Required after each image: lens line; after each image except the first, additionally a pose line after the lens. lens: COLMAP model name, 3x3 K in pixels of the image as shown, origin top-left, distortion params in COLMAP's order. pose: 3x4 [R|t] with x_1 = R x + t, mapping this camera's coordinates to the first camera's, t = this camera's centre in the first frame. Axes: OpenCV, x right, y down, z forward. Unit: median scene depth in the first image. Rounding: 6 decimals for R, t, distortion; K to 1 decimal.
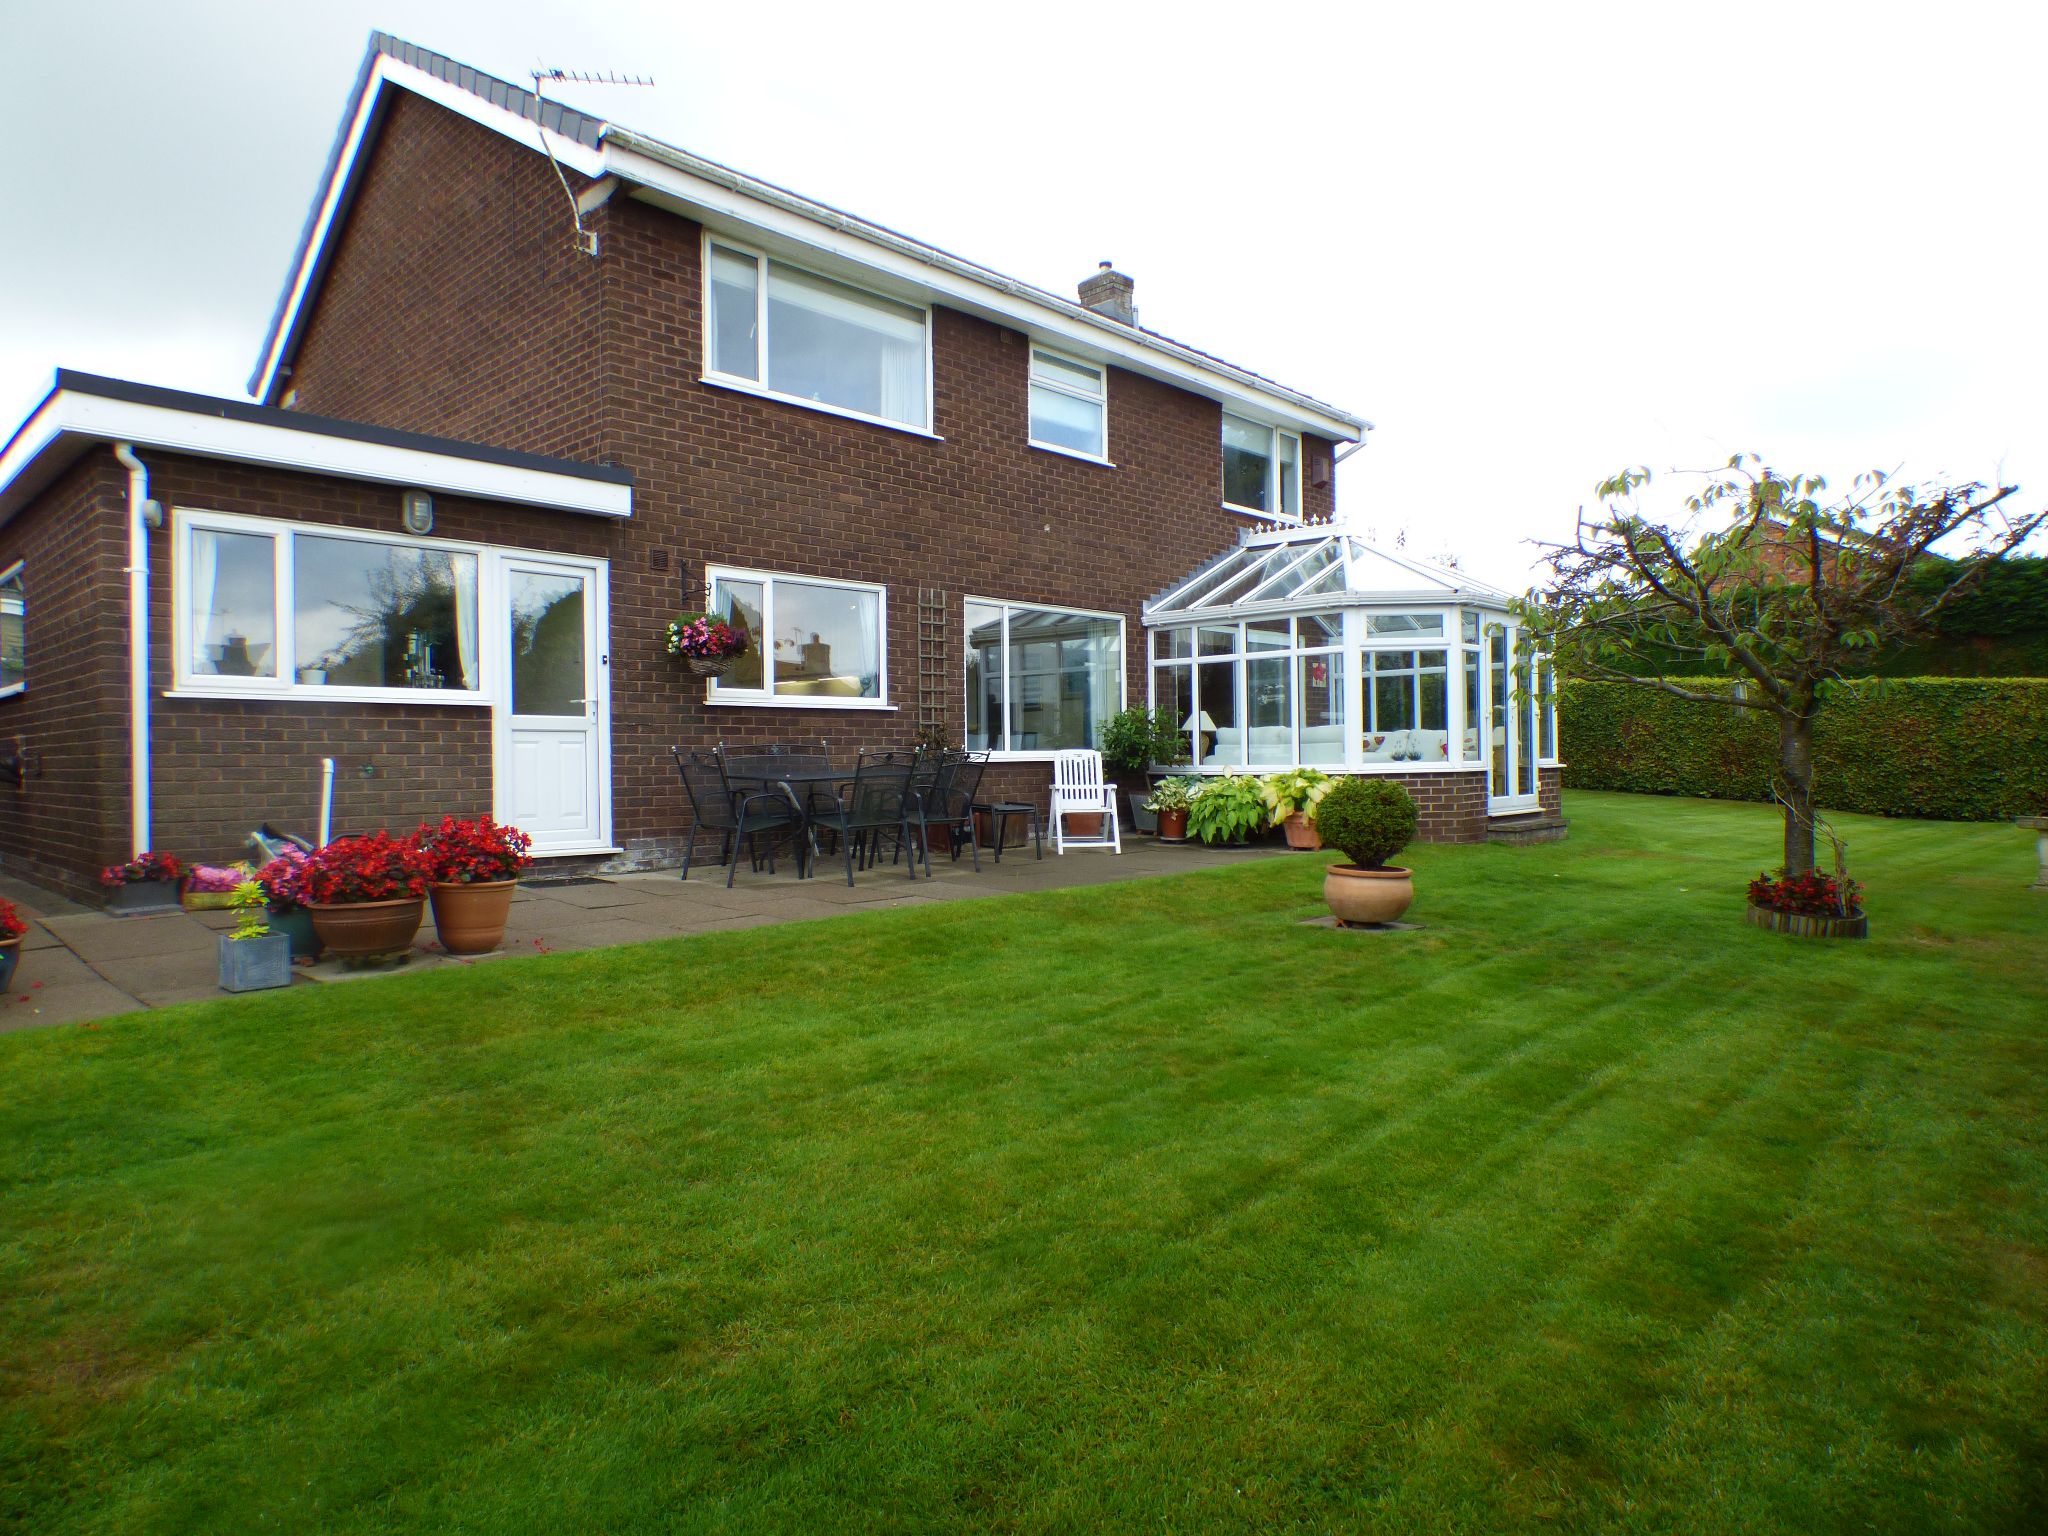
lens RADIAL K [[1238.5, 0, 1022.6], [0, 1238.5, 754.6], [0, 0, 1]] dist [-0.028783, 0.015718]
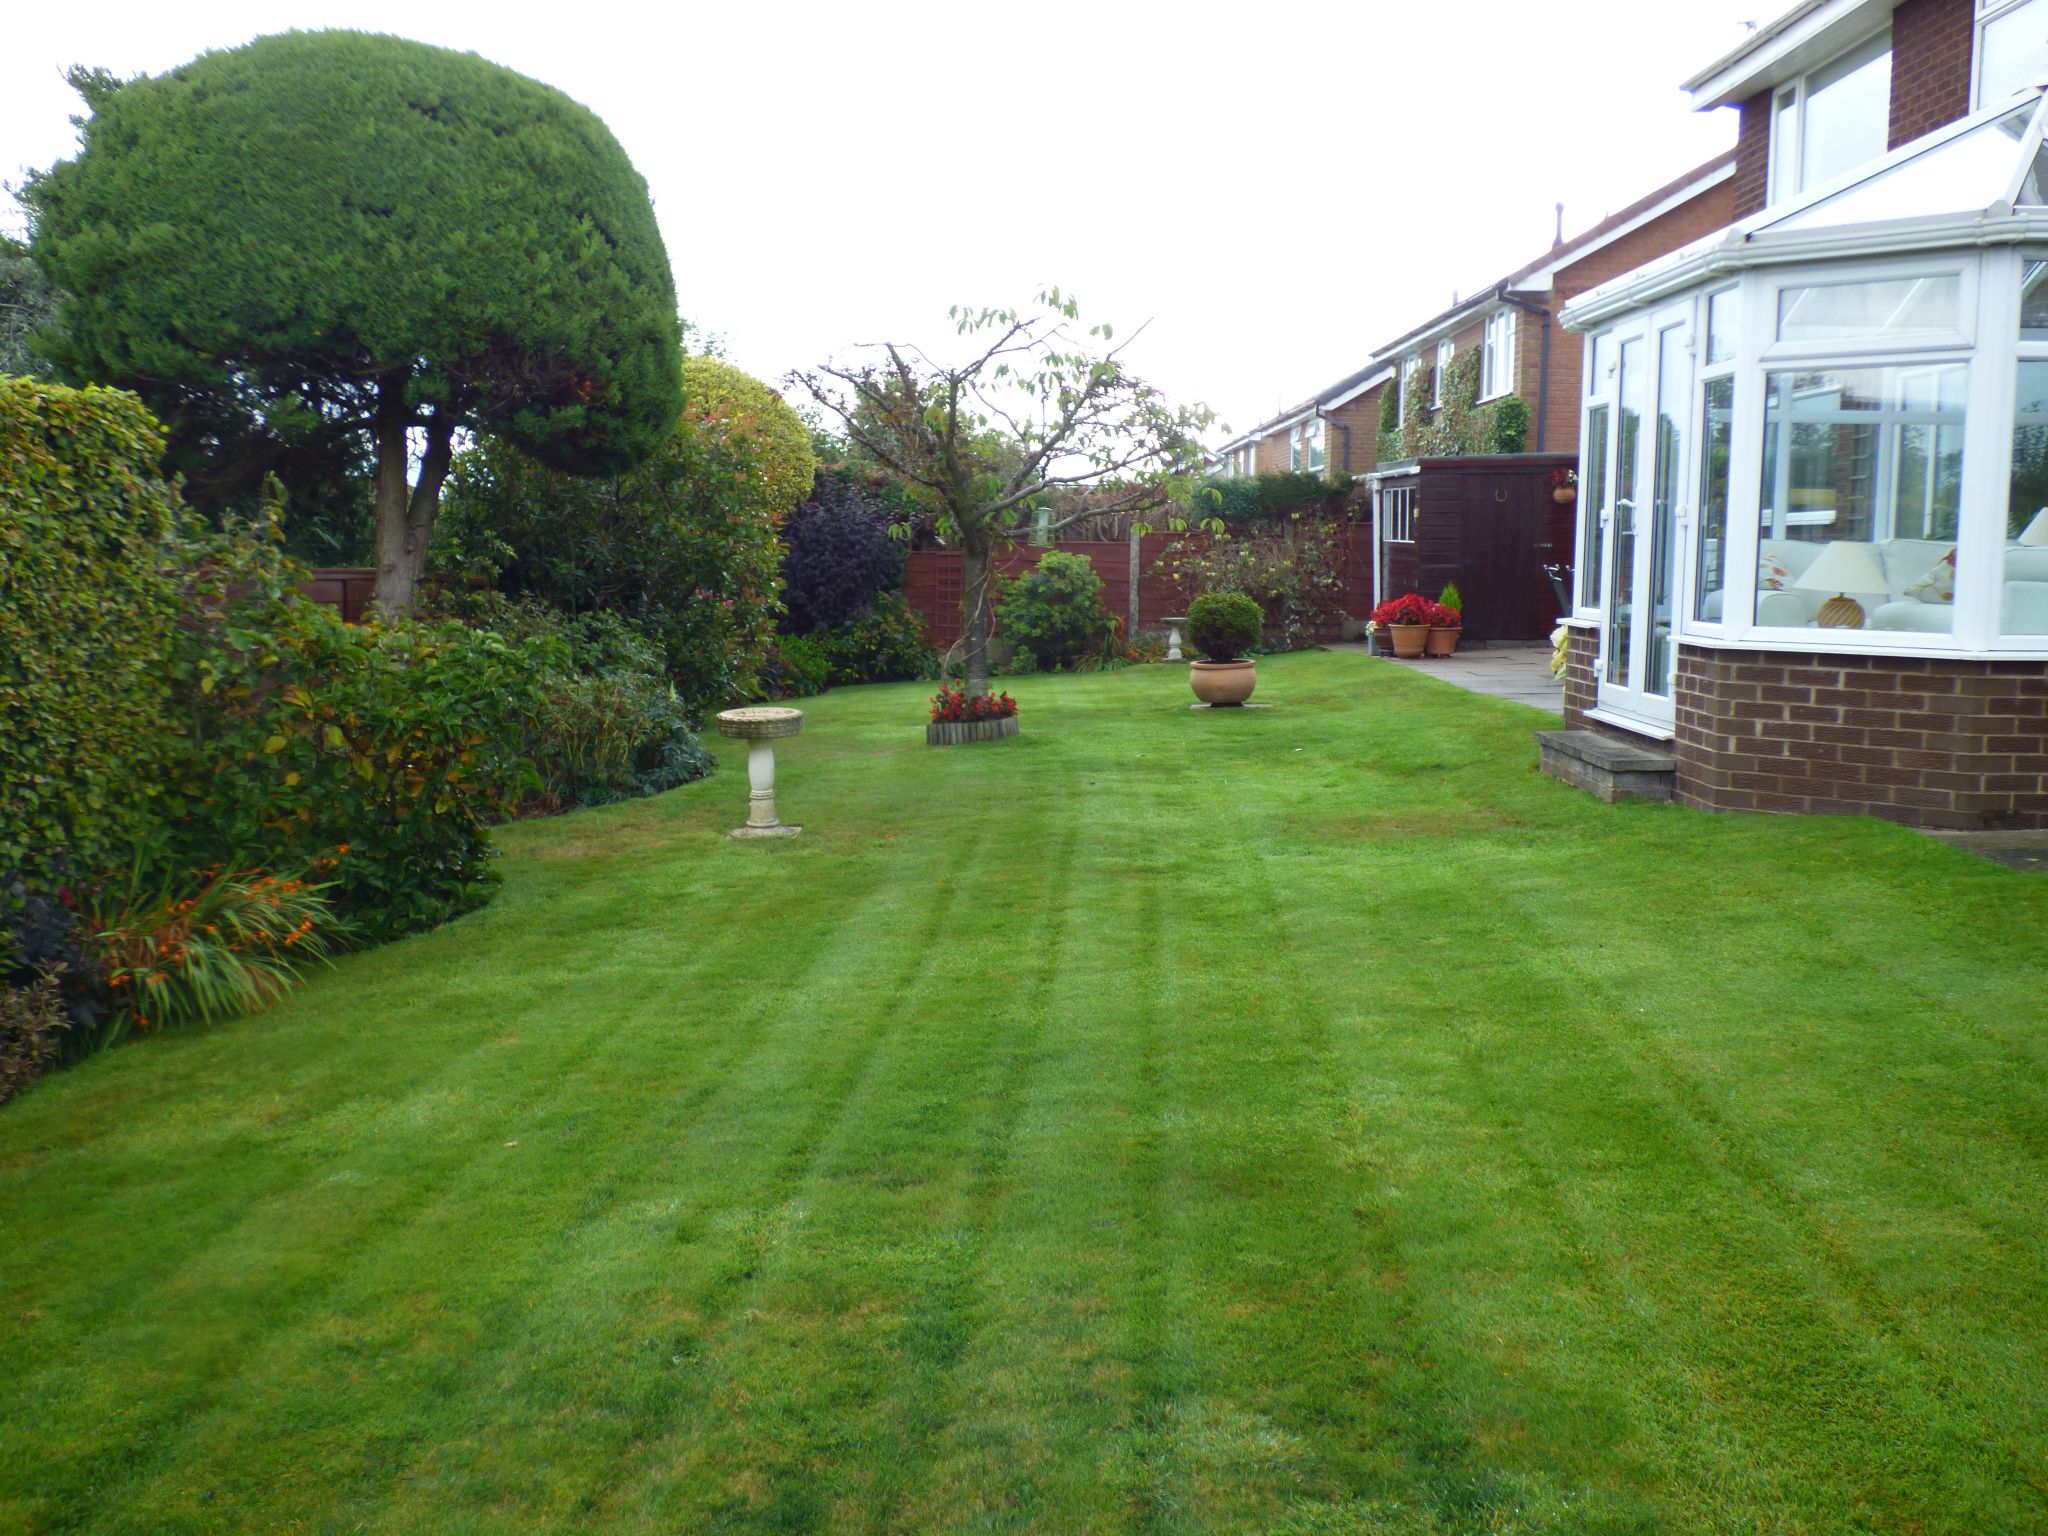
lens RADIAL K [[1946.5, 0, 1018.4], [0, 1946.5, 764.3], [0, 0, 1]] dist [-0.039155, 0.000000]
pose [[-0.729646, 0.077253, -0.679447, 1.036997], [-0.006272, 0.992800, 0.119617, -0.024419], [0.683796, 0.091540, -0.723909, 1.334968]]
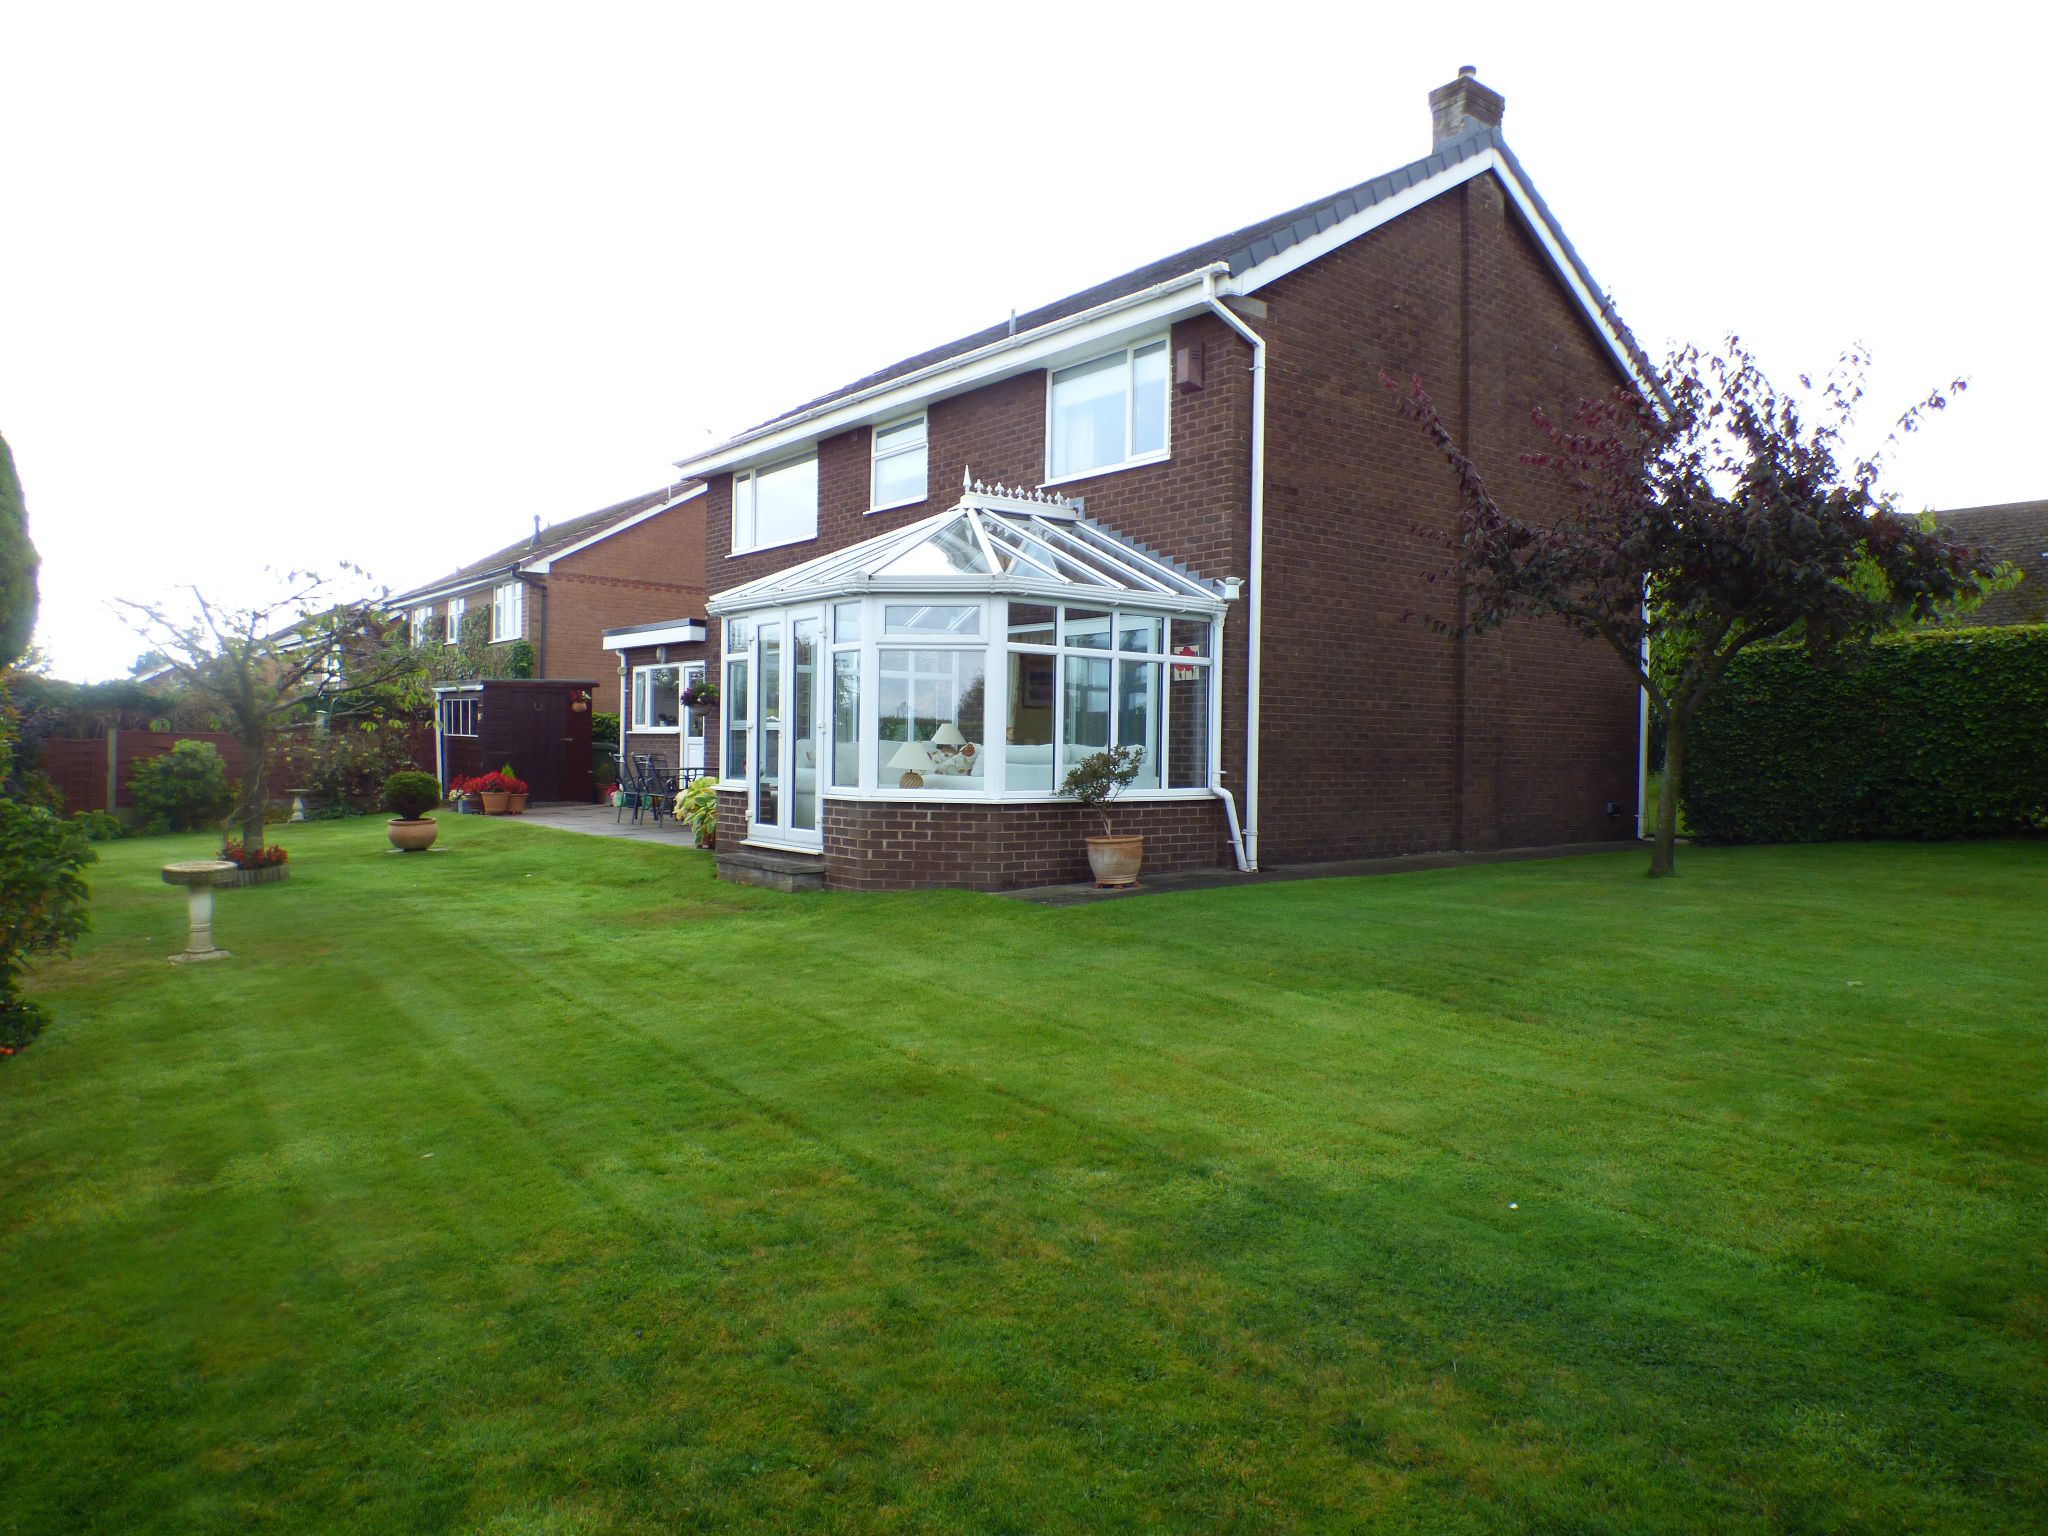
lens RADIAL K [[1298.4, 0, 1024.2], [0, 1298.4, 772.6], [0, 0, 1]] dist [-0.035305, 0.003534]
pose [[-0.119443, 0.021077, -0.992617, 1.178956], [-0.022322, 0.999465, 0.023908, -0.024891], [0.992590, 0.025013, -0.118908, 1.218977]]
